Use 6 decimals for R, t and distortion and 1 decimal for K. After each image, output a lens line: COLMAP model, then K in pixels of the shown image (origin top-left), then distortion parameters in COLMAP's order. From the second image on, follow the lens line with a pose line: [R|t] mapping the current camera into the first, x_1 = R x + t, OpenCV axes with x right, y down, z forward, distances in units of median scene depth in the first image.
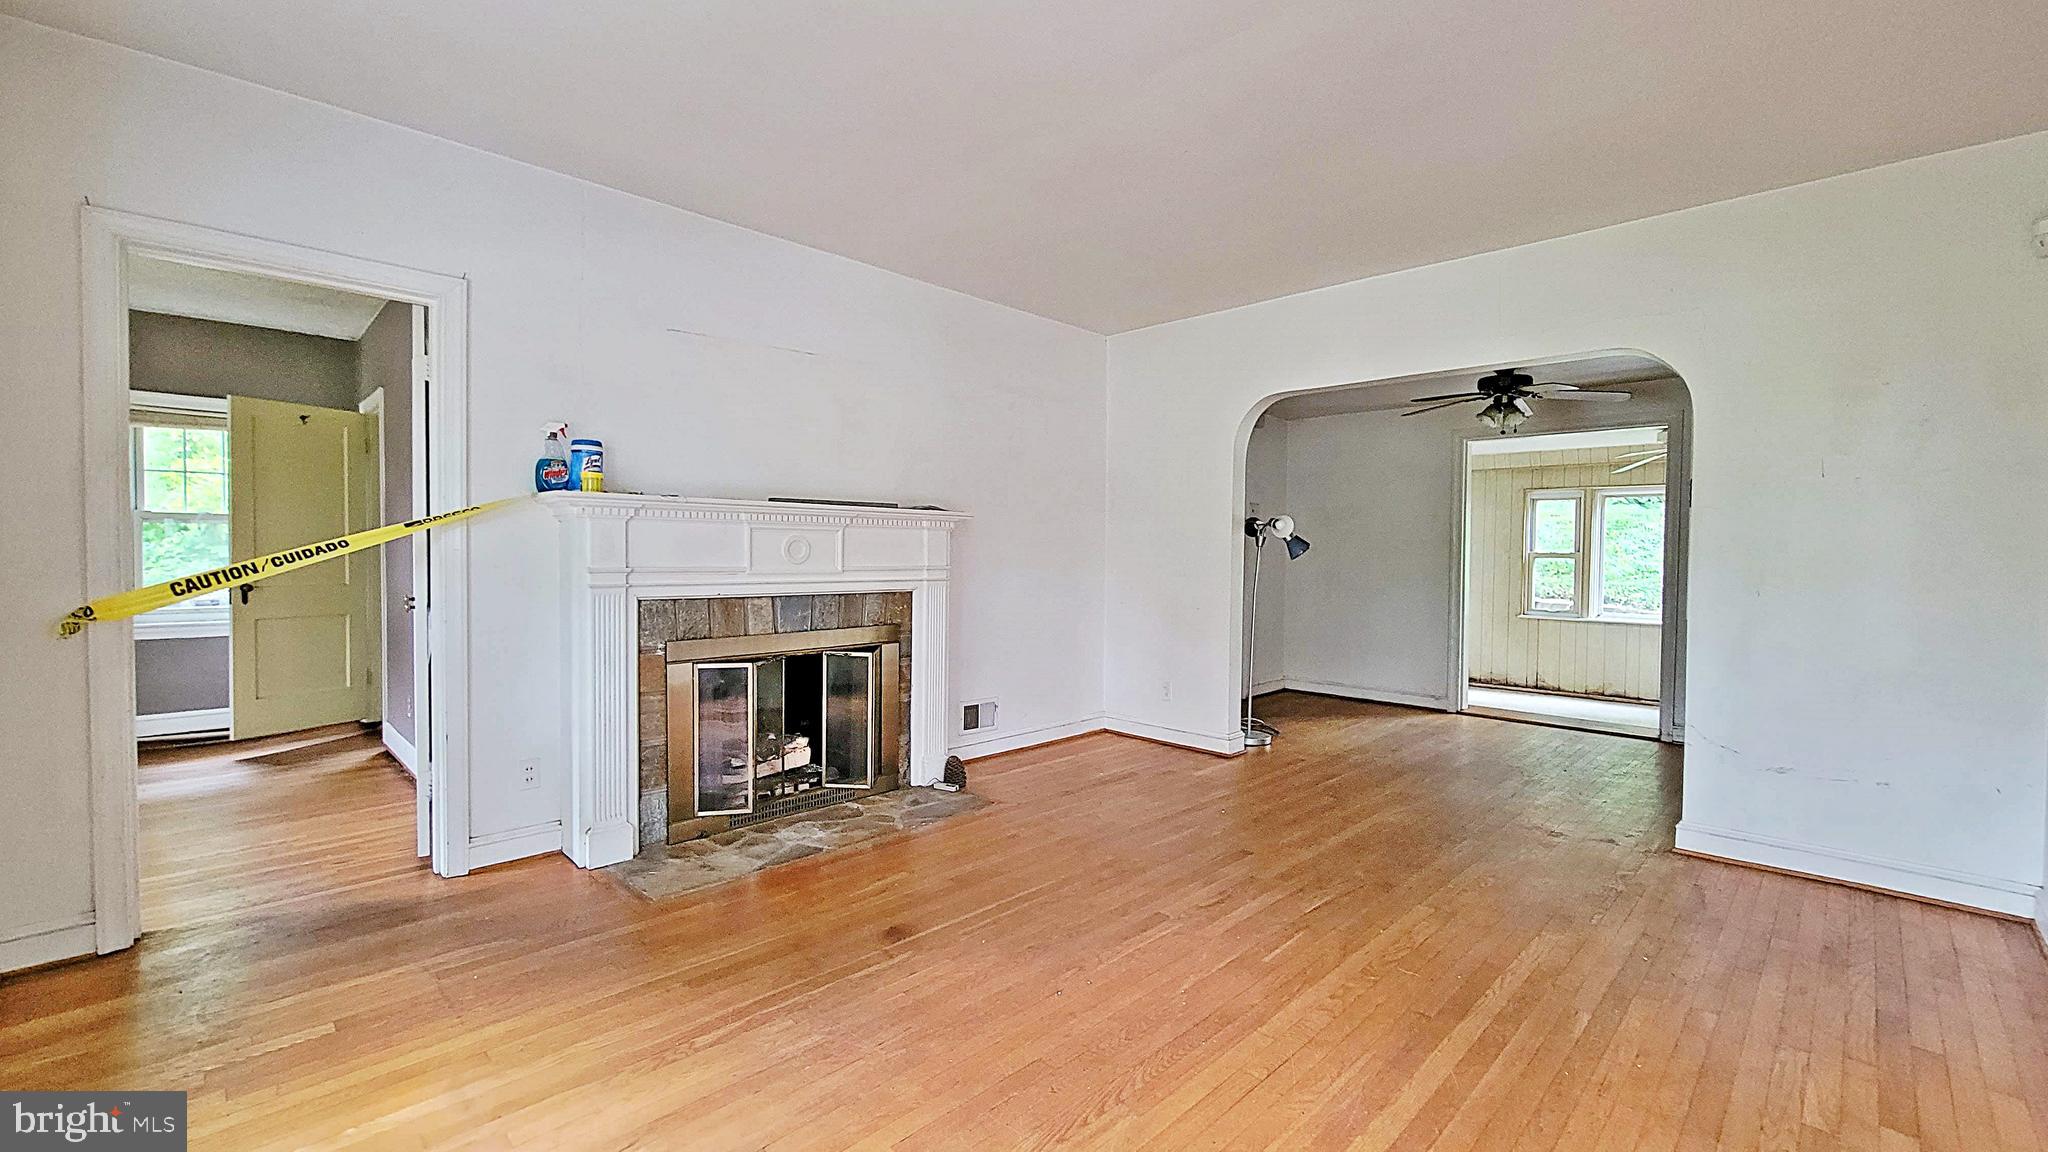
lens RADIAL K [[829.3, 0, 1009.2], [0, 829.3, 568.4], [0, 0, 1]] dist [-0.010981, -0.000406]
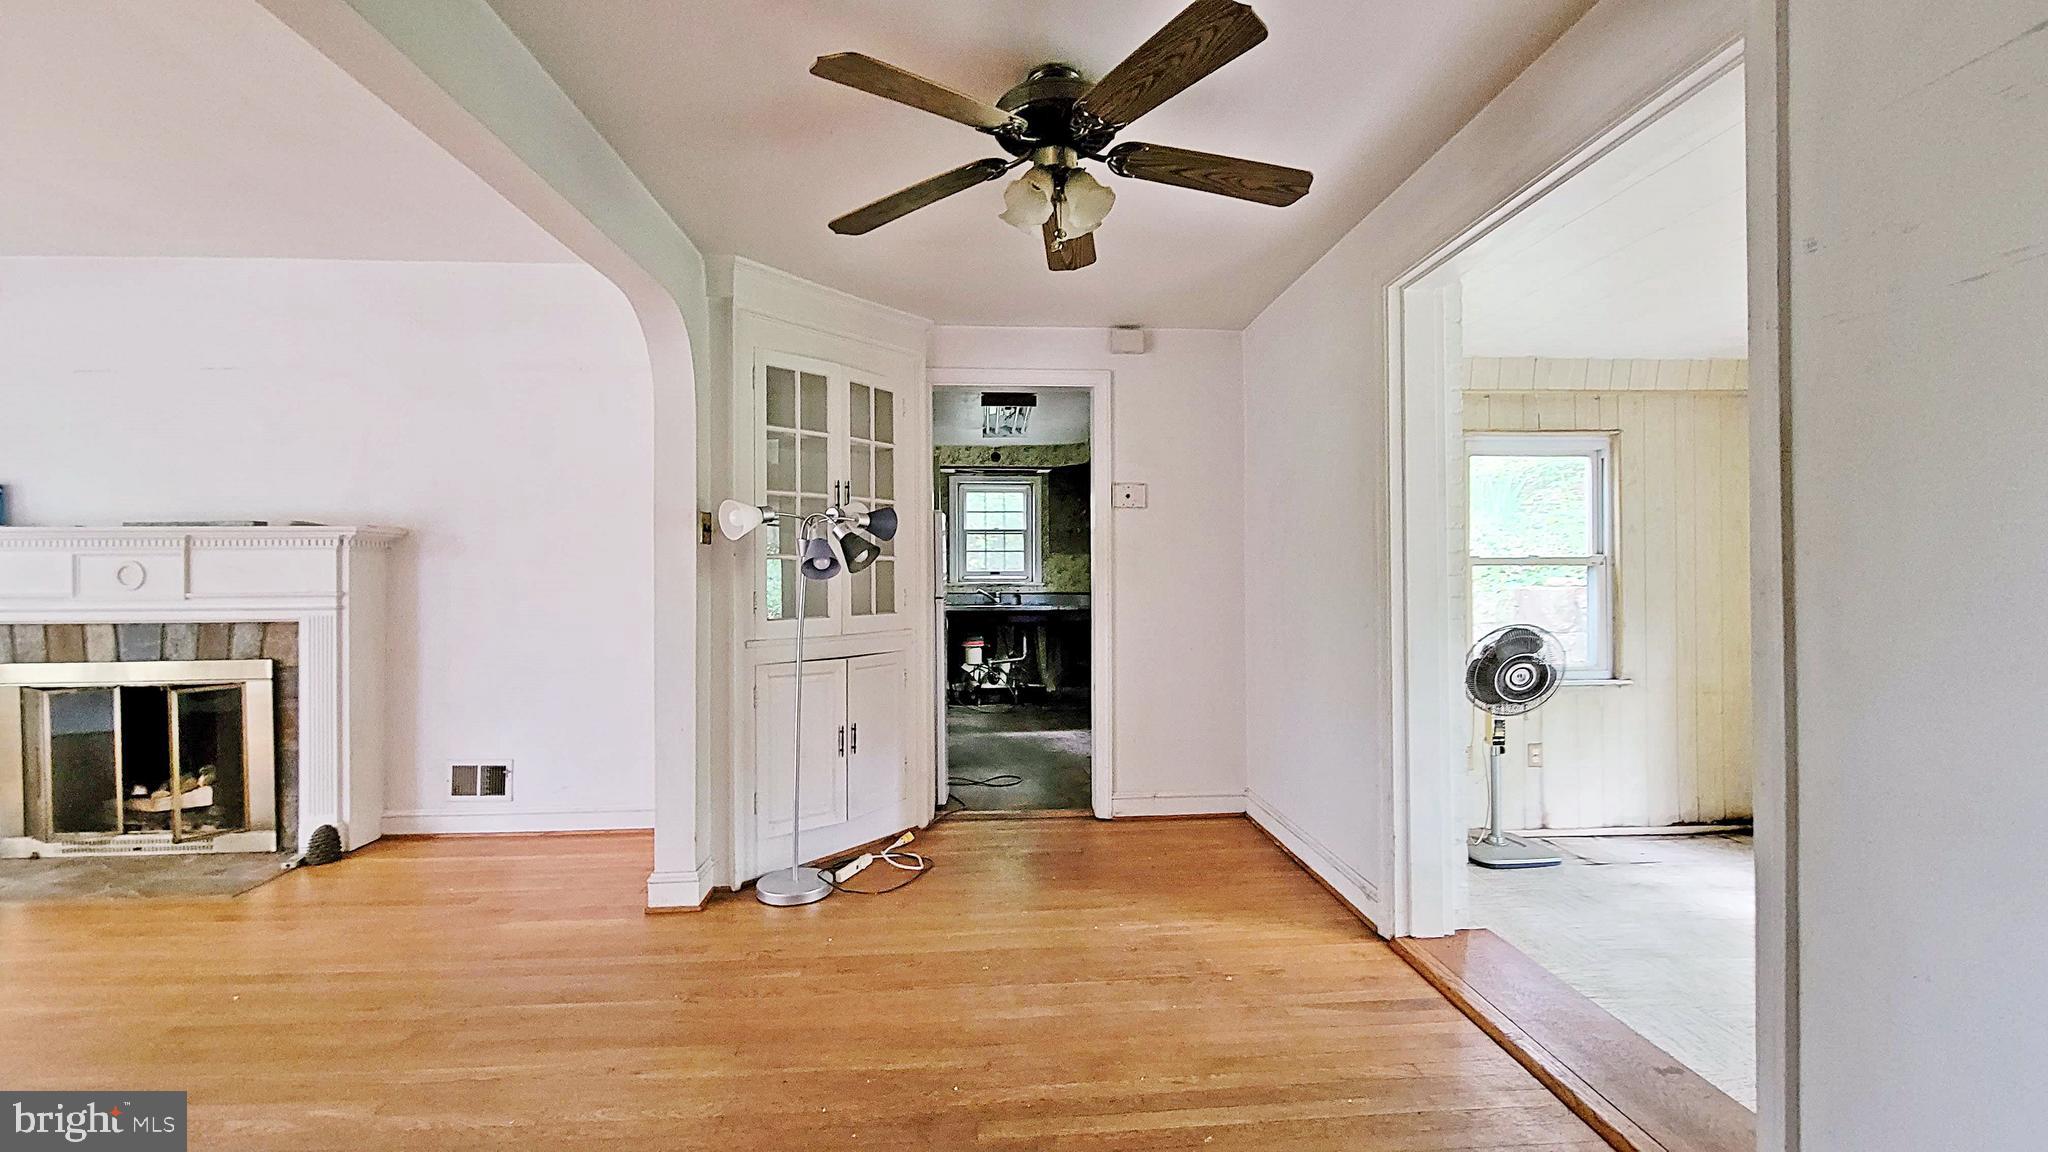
lens RADIAL K [[829.3, 0, 1027.5], [0, 829.3, 571.0], [0, 0, 1]] dist [-0.010981, -0.000406]
pose [[0.771816, -0.013276, -0.635707, 1.120839], [0.000433, 0.999793, -0.020354, -0.007978], [0.635846, 0.015434, 0.771662, 0.921083]]
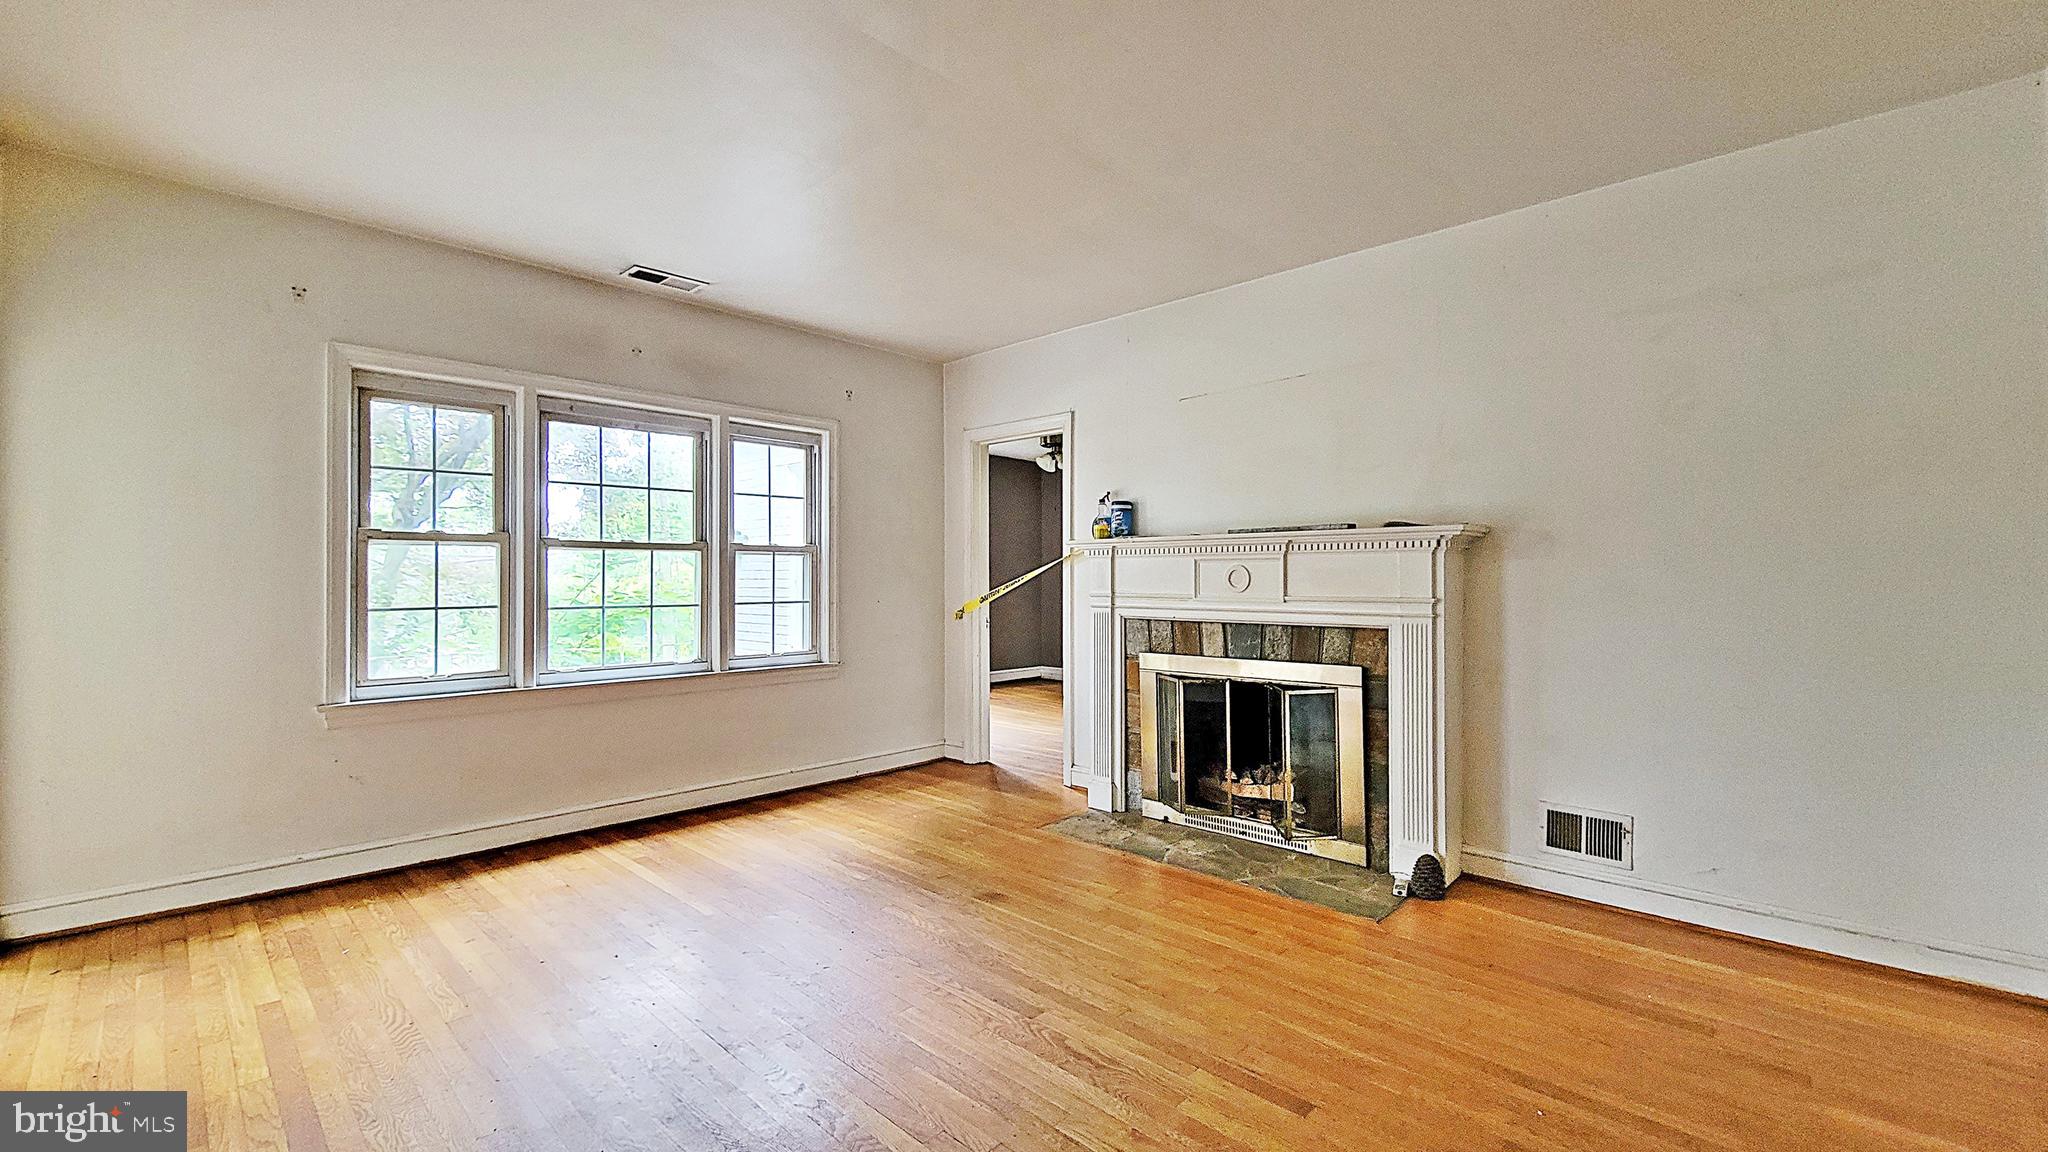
lens RADIAL K [[829.3, 0, 1035.4], [0, 829.3, 568.5], [0, 0, 1]] dist [-0.010981, -0.000406]
pose [[0.044463, -0.018331, -0.998843, 0.751419], [-0.014698, 0.999711, -0.019002, -0.011844], [0.998903, 0.015526, 0.044181, 0.695908]]
